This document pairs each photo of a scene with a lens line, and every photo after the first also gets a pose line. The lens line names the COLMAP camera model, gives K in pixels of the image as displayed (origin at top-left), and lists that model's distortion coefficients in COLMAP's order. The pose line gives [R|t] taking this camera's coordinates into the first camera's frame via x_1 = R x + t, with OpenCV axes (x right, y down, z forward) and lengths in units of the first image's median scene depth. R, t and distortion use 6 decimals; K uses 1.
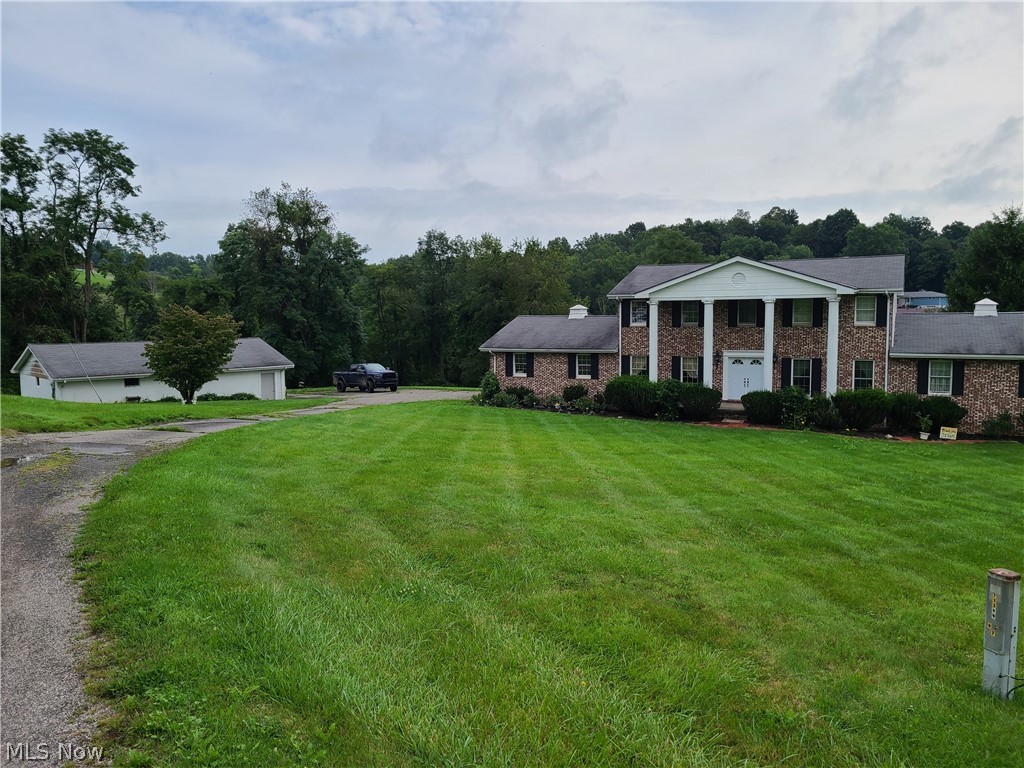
lens RADIAL K [[767.7, 0, 512.0], [0, 767.7, 384.0], [0, 0, 1]] dist [0.030826, -0.001230]
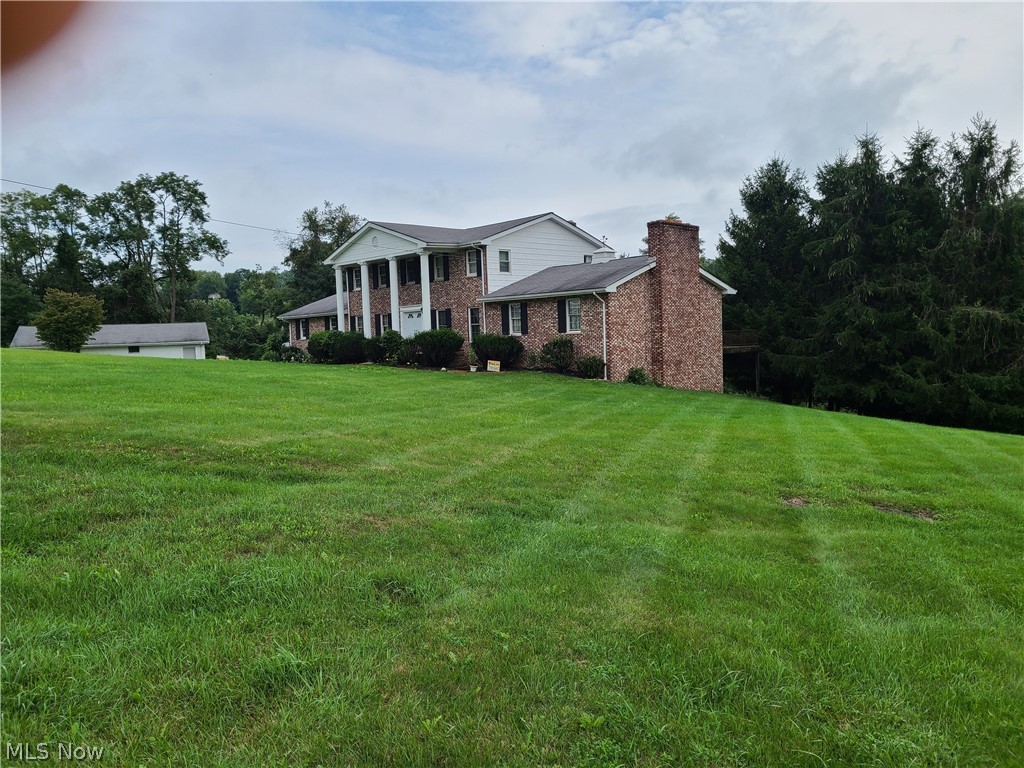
lens RADIAL K [[767.7, 0, 512.0], [0, 767.7, 384.0], [0, 0, 1]] dist [0.030826, -0.001230]
pose [[0.942374, -0.003203, -0.334546, 0.604209], [-0.004475, 0.999744, -0.022177, 0.071881], [0.334532, 0.022396, 0.942118, -0.019348]]
